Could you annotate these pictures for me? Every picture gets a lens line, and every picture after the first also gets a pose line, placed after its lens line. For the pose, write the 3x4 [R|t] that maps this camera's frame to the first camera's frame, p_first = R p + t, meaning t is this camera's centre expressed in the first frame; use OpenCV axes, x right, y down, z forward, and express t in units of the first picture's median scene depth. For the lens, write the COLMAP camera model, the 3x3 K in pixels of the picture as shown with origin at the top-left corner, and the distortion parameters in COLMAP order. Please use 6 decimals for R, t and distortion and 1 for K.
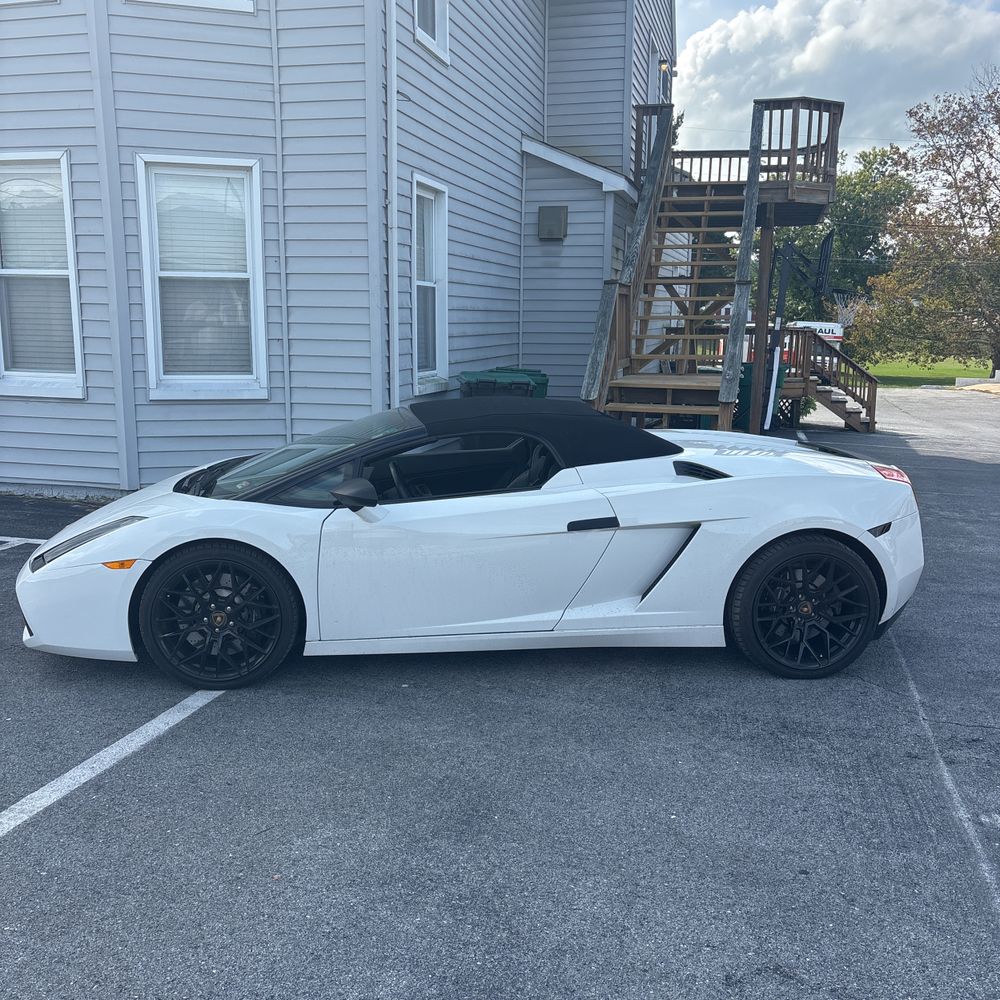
lens RADIAL K [[1013.8, 0, 538.2], [0, 1013.8, 497.8], [0, 0, 1]] dist [0.184499, -0.537881]
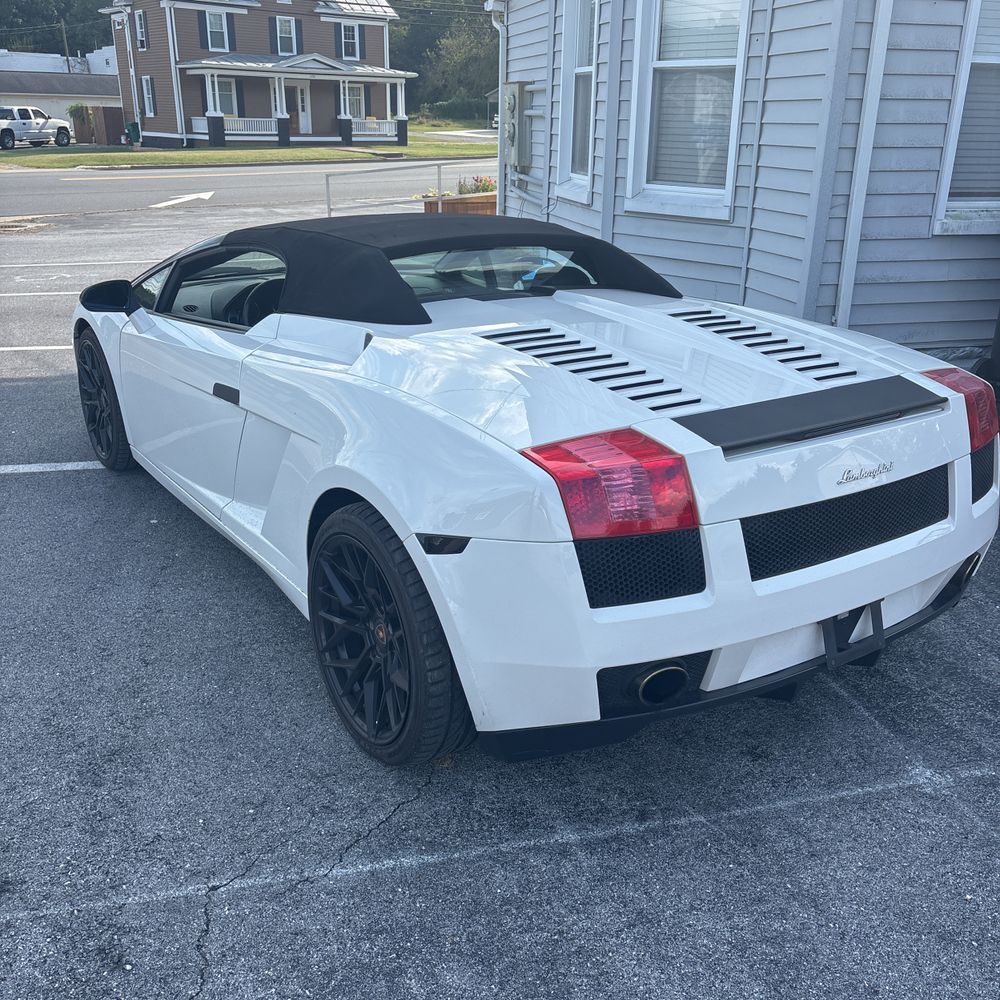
lens RADIAL K [[1049.0, 0, 500.0], [0, 1049.0, 500.0], [0, 0, 1]] dist [0.000072, -0.006272]
pose [[0.452477, 0.304820, -0.838063, 0.755095], [-0.170950, 0.951988, 0.253960, -0.117505], [0.875238, 0.028356, 0.482861, 0.796058]]
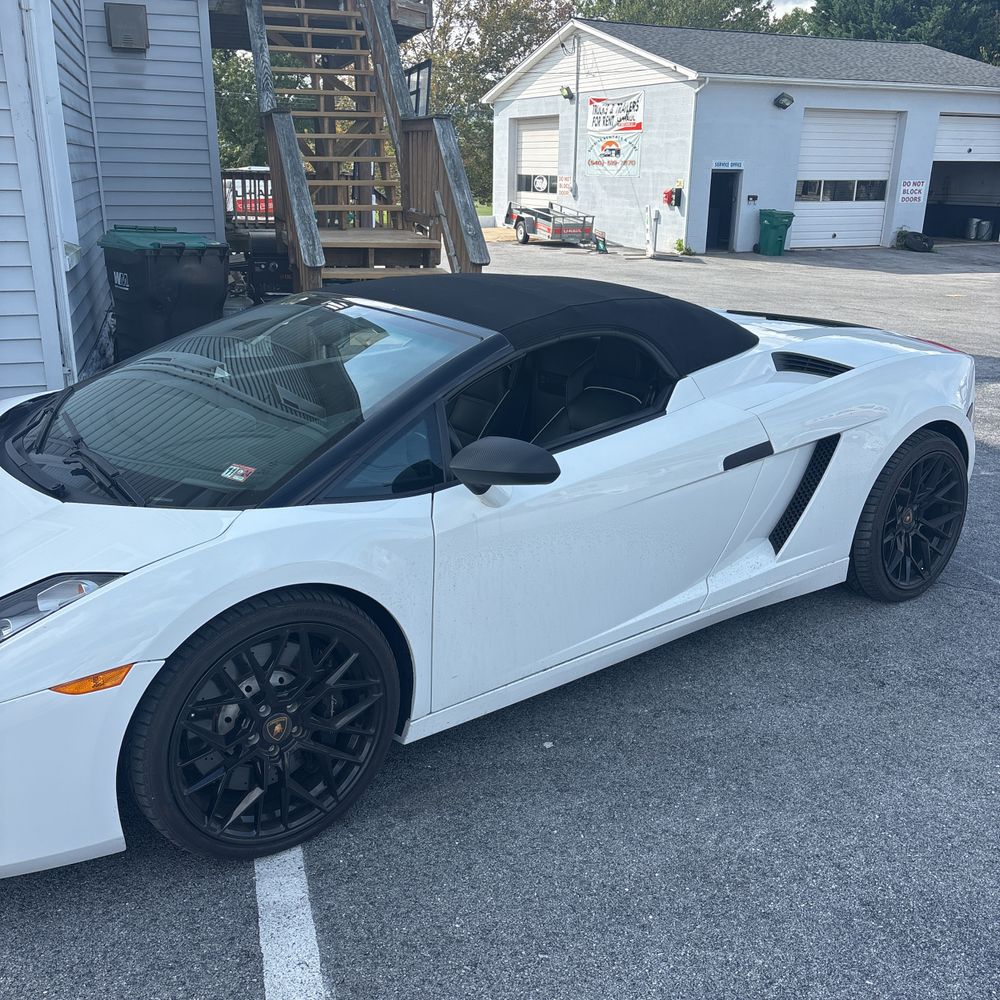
lens RADIAL K [[999.4, 0, 500.0], [0, 999.4, 500.0], [0, 0, 1]] dist [0.006216, 0.035743]
pose [[0.859173, -0.162543, 0.485182, -0.424181], [0.087926, 0.980998, 0.172948, -0.076726], [-0.504075, -0.105932, 0.857139, 0.478016]]
